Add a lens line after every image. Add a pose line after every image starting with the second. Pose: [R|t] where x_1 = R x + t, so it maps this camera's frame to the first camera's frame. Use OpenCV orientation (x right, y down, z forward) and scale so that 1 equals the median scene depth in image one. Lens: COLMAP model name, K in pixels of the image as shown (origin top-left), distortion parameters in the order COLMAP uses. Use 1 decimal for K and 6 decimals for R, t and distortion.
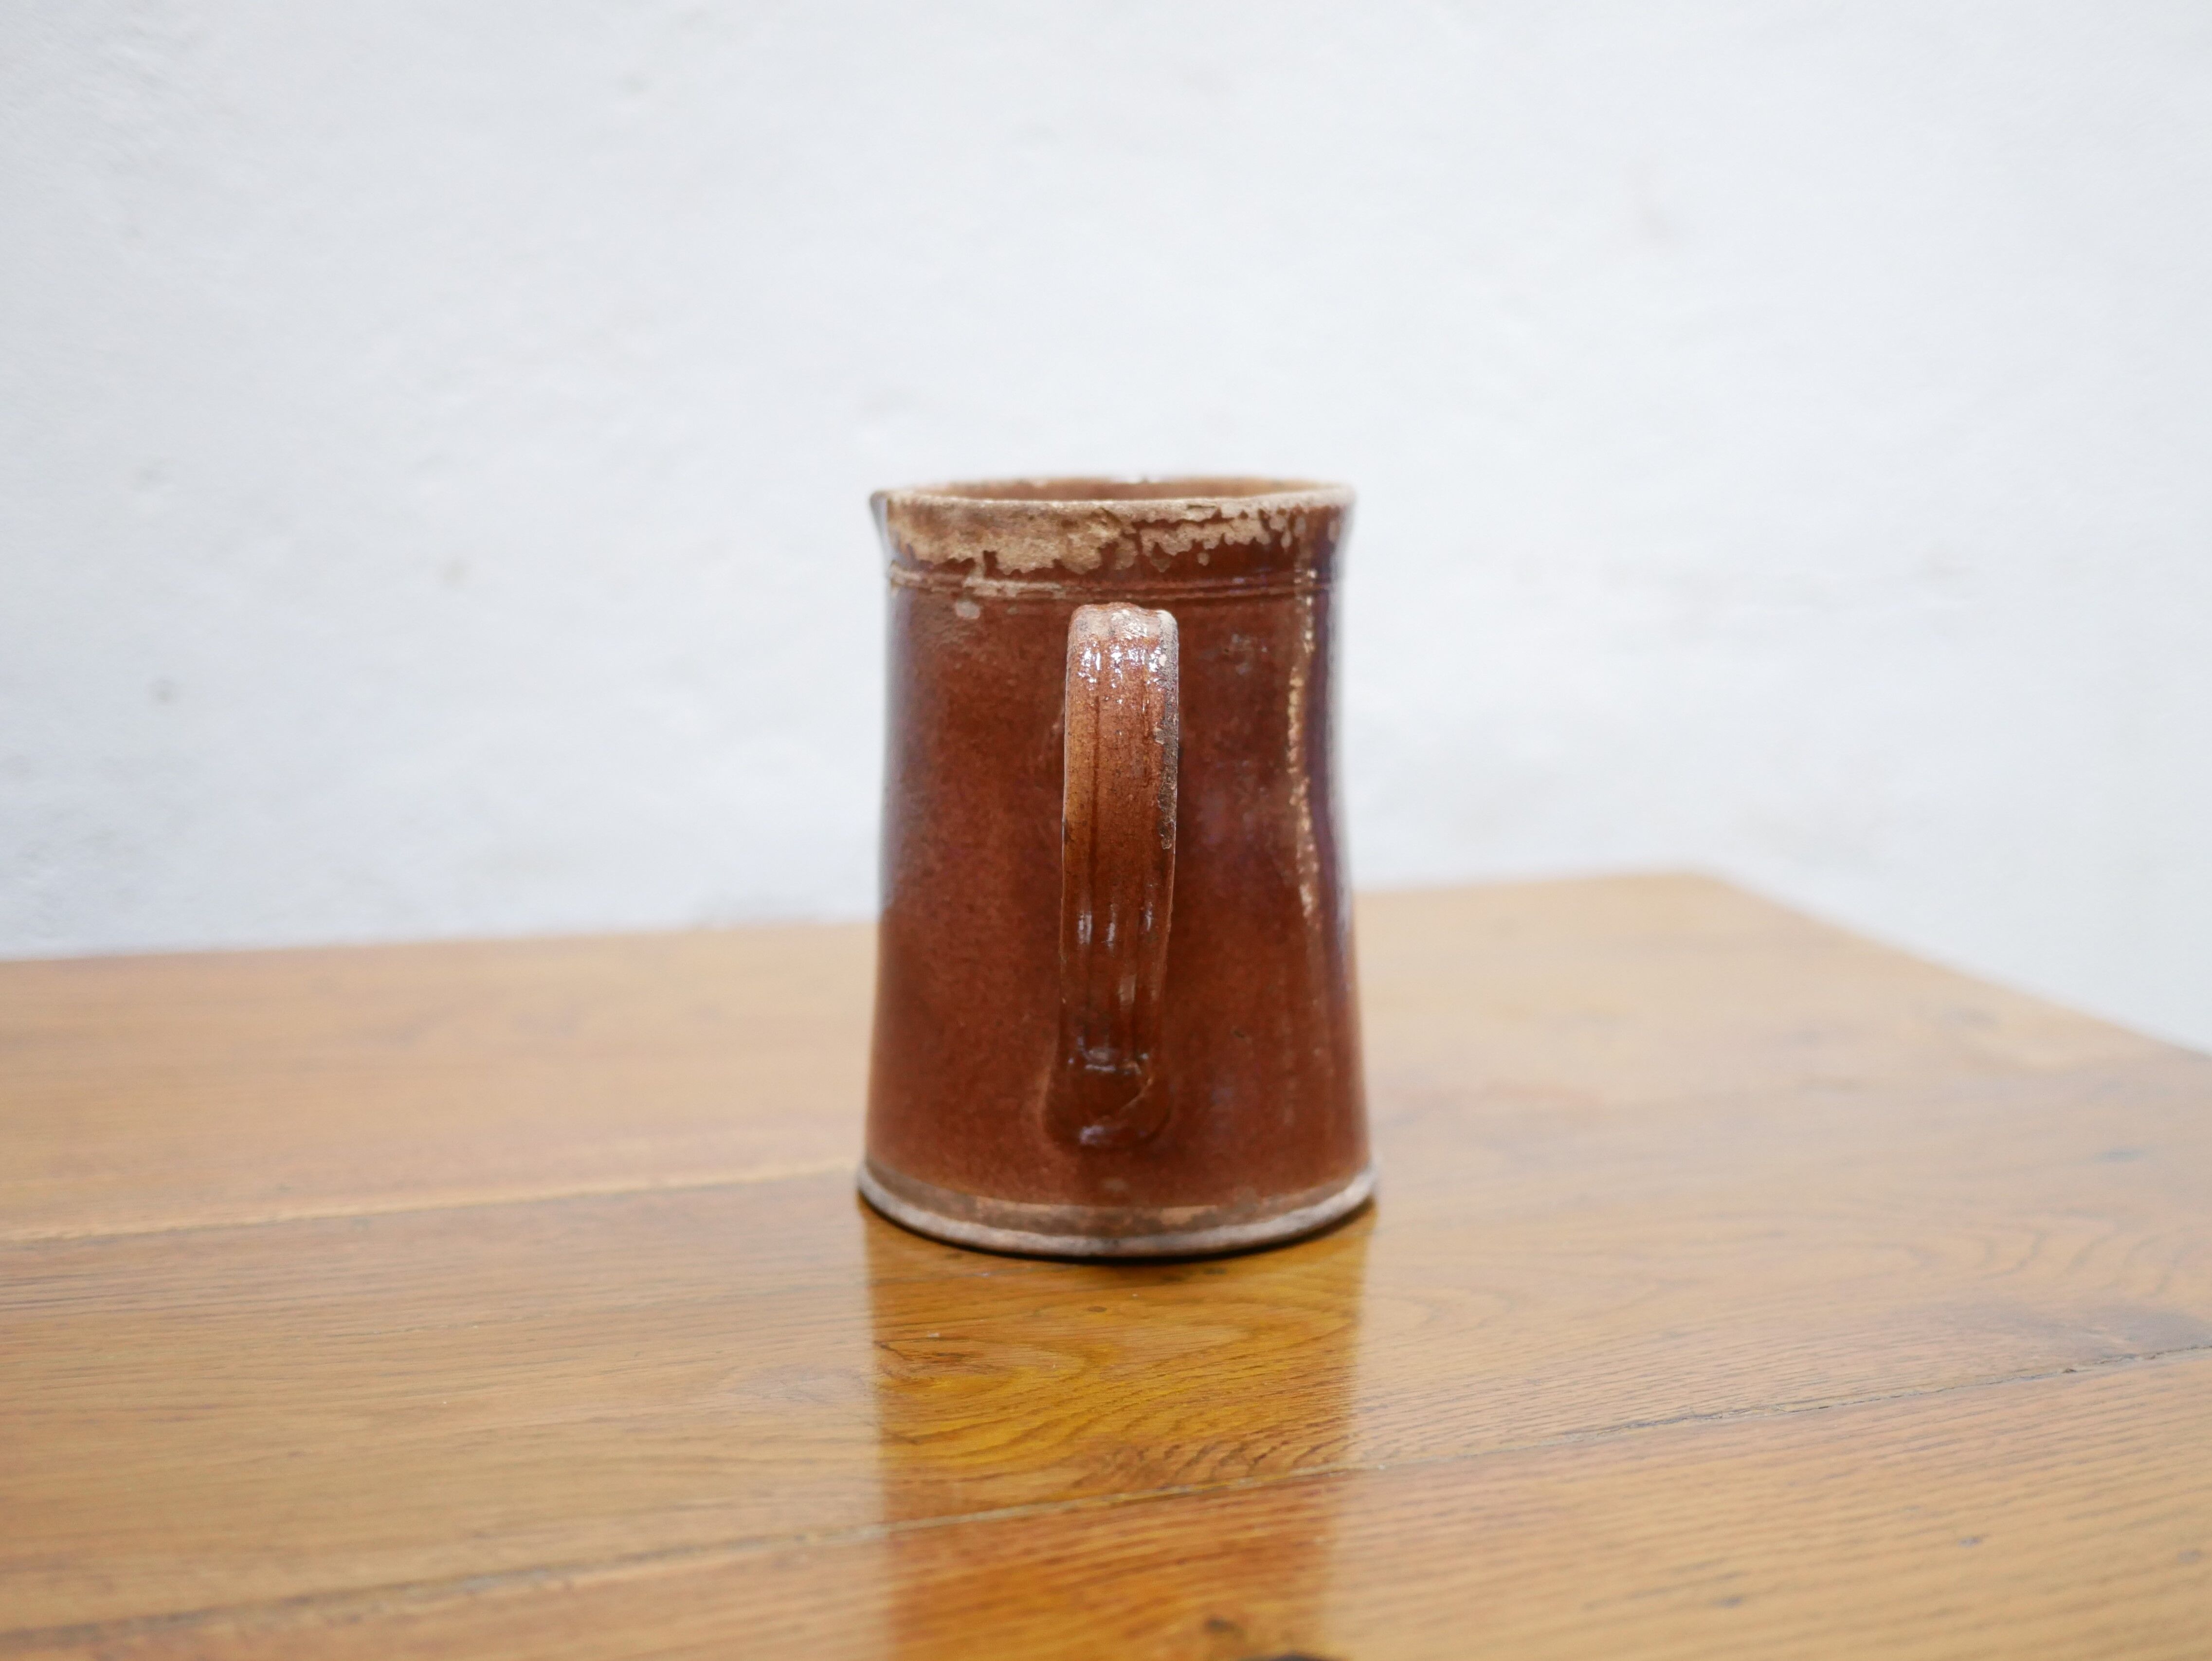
lens RADIAL K [[2545.8, 0, 1096.0], [0, 2545.8, 845.9], [0, 0, 1]] dist [-0.029350, 0.000000]
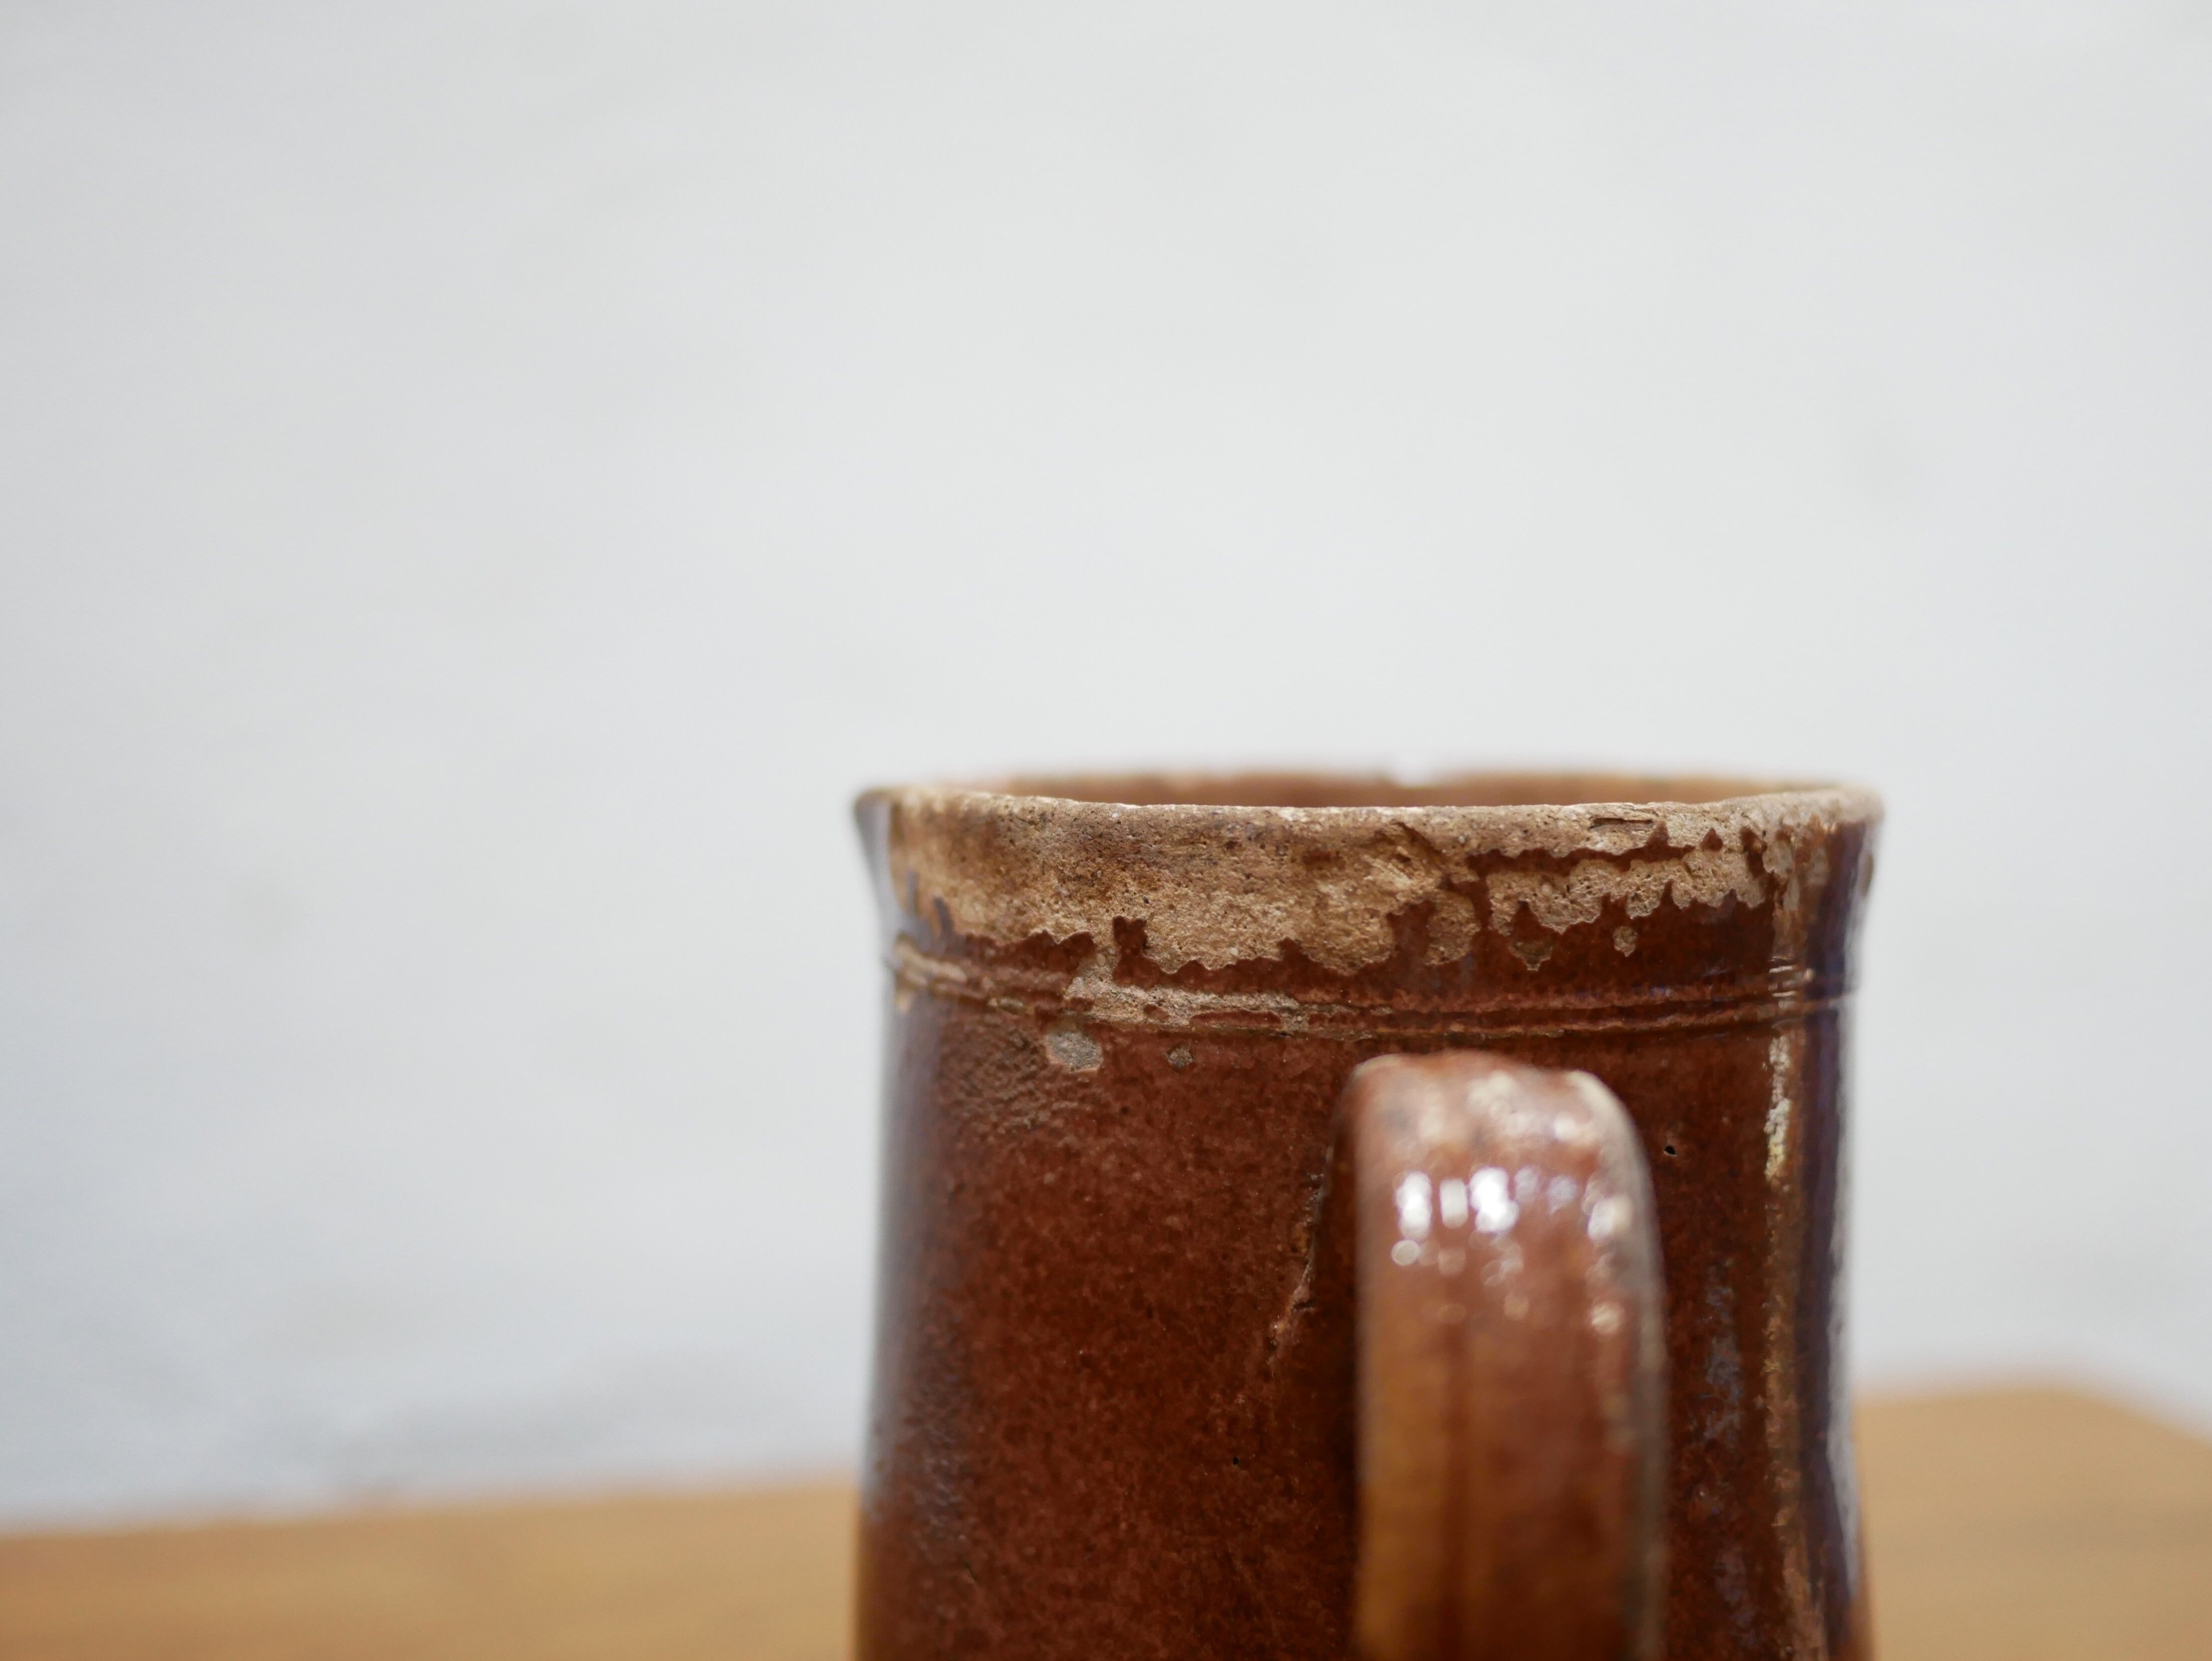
lens RADIAL K [[2576.8, 0, 1101.8], [0, 2576.8, 834.2], [0, 0, 1]] dist [-0.027070, 0.000000]
pose [[0.999889, 0.007162, 0.013095, -0.052971], [-0.005325, 0.990792, -0.135288, -0.071580], [-0.013944, 0.135203, 0.990720, 0.568360]]
